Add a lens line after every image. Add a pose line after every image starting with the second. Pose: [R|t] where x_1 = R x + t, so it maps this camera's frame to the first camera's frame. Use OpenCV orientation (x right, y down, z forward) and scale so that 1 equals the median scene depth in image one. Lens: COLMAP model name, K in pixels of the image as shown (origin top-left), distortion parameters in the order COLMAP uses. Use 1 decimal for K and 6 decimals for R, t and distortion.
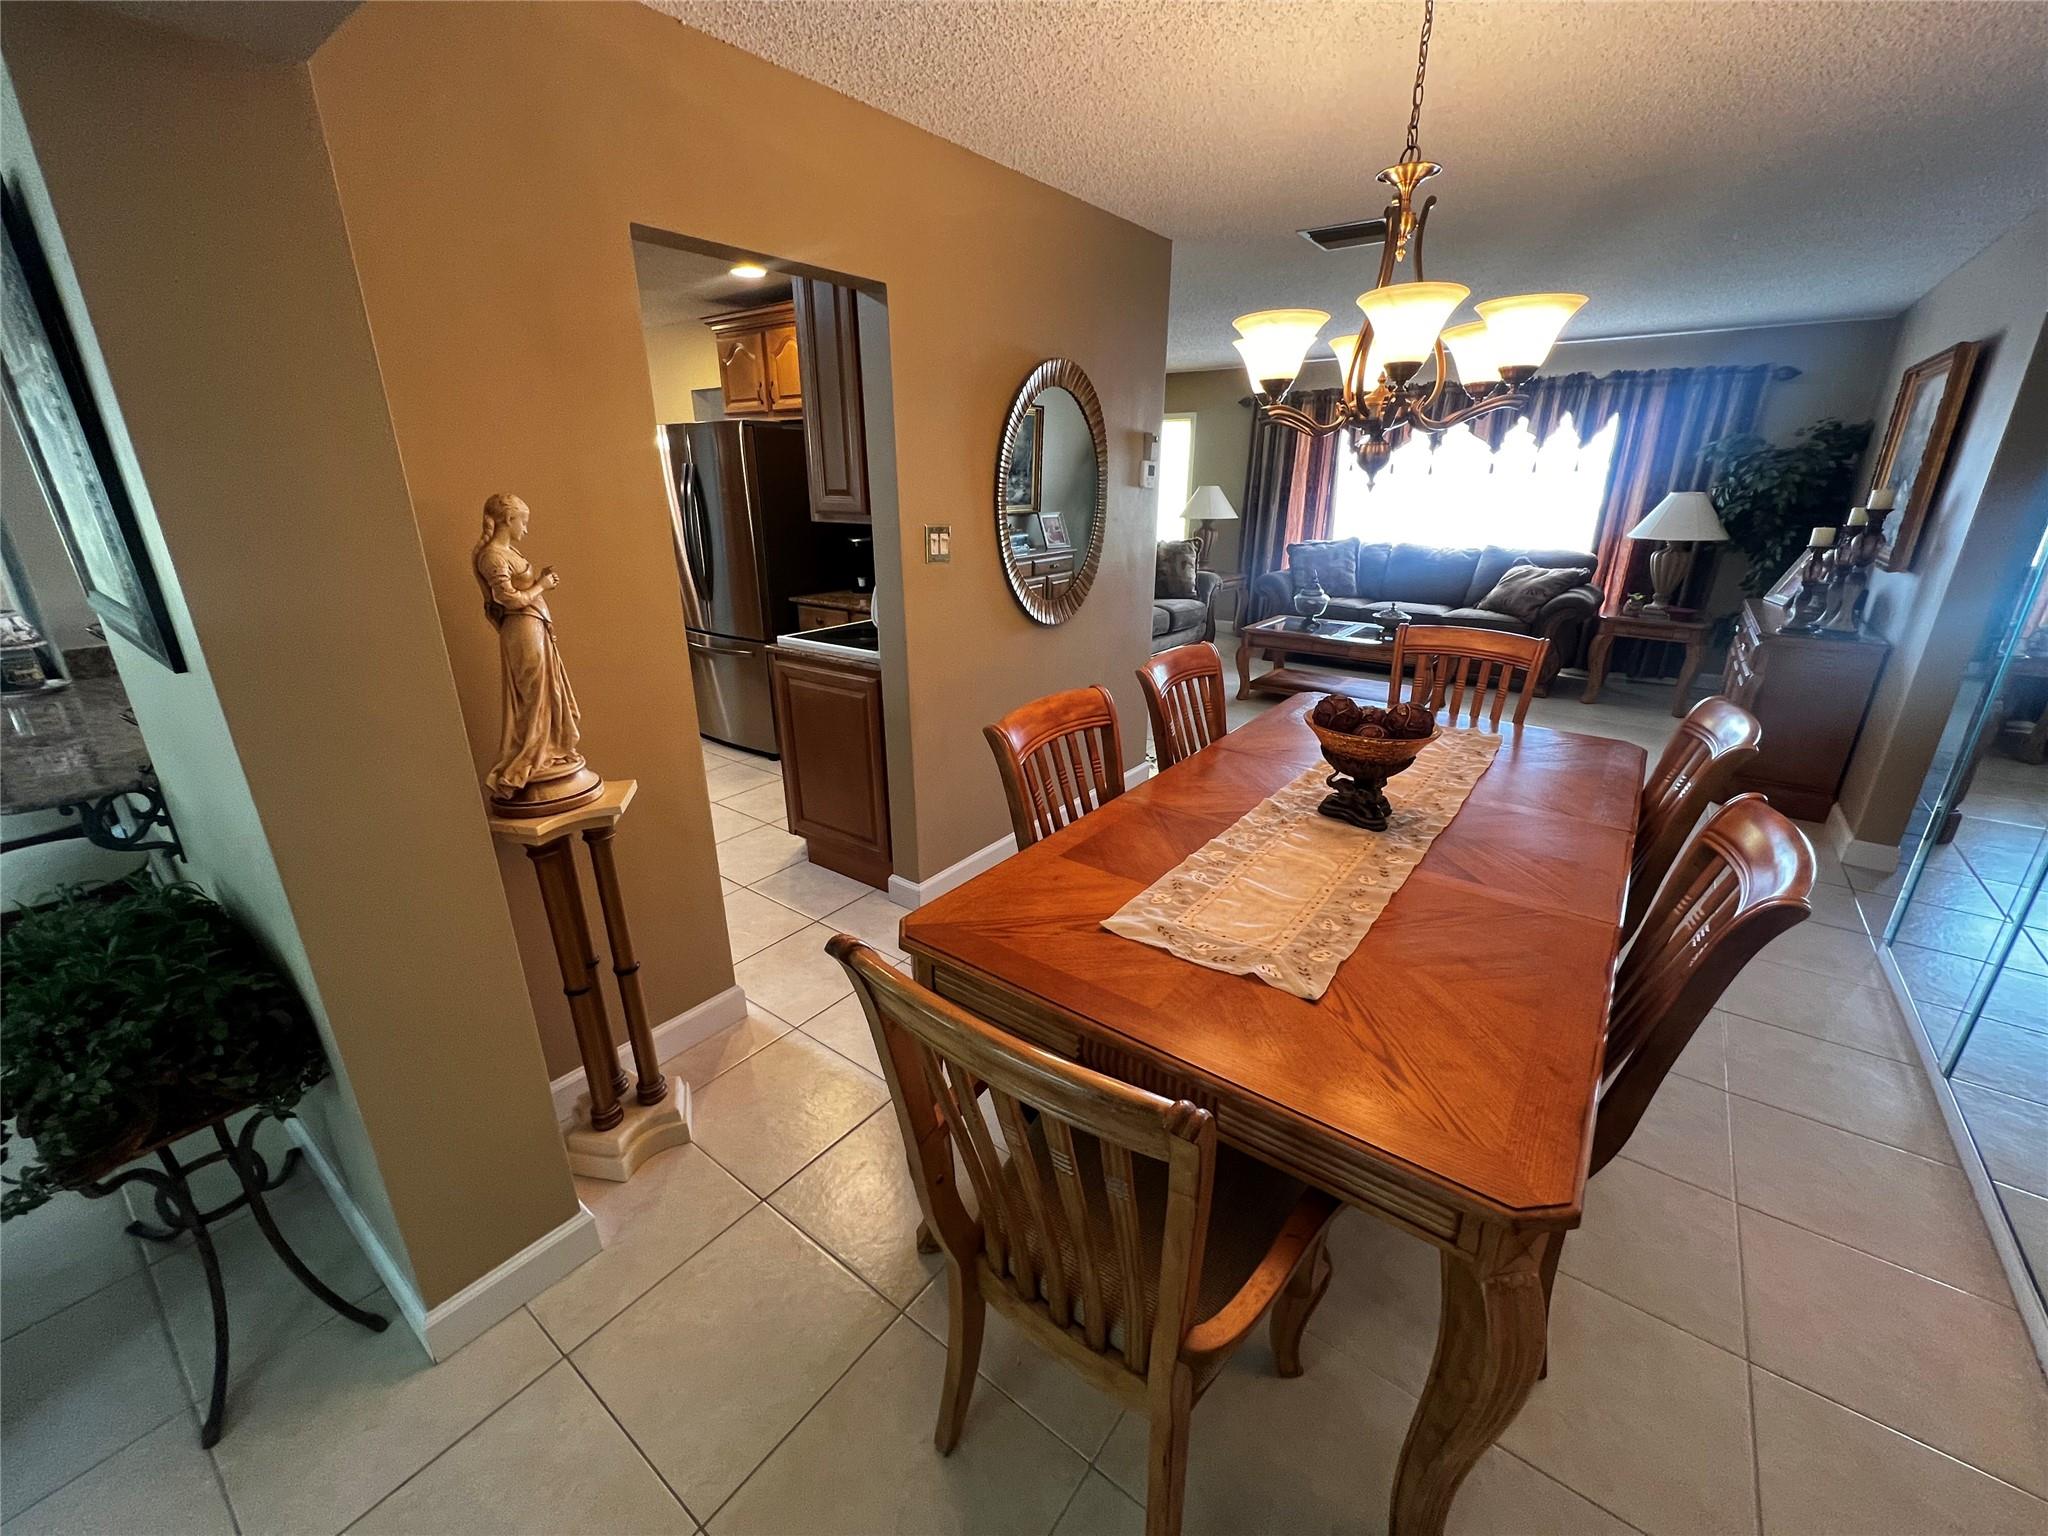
lens RADIAL K [[820.2, 0, 1025.2], [0, 820.2, 767.9], [0, 0, 1]] dist [-0.000398, 0.000018]
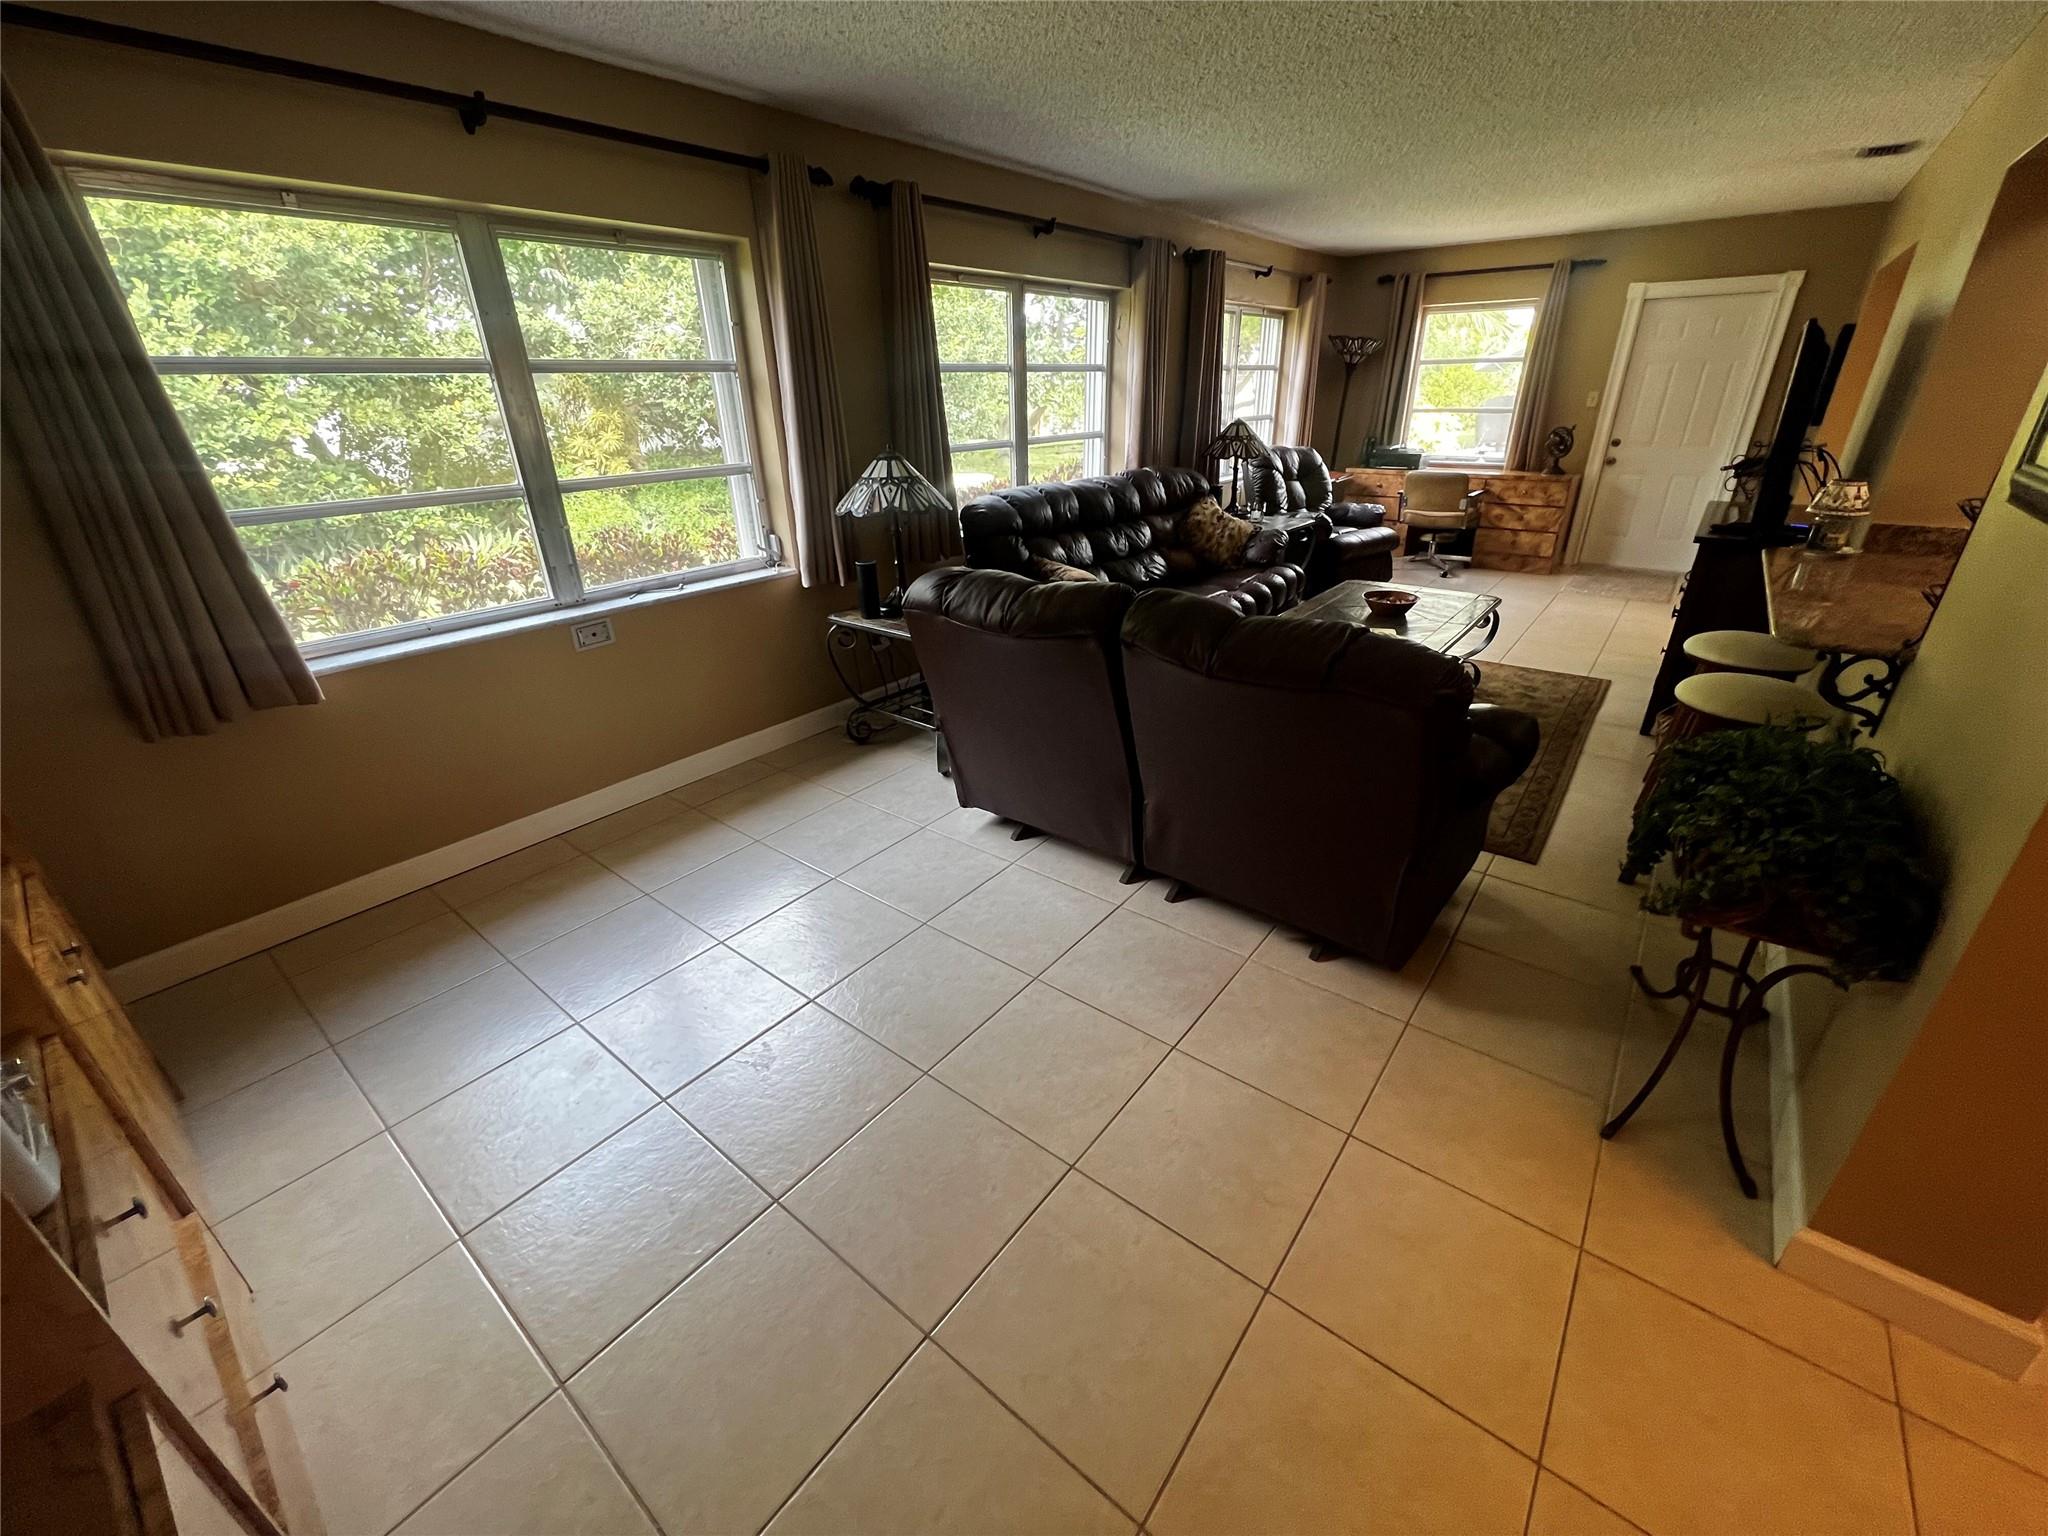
lens RADIAL K [[820.2, 0, 1021.9], [0, 820.2, 773.6], [0, 0, 1]] dist [-0.000398, 0.000018]
pose [[-0.020610, 0.427388, -0.903833, -0.046544], [-0.316656, 0.854694, 0.411372, 0.086123], [0.948317, 0.294682, 0.117720, -0.171815]]
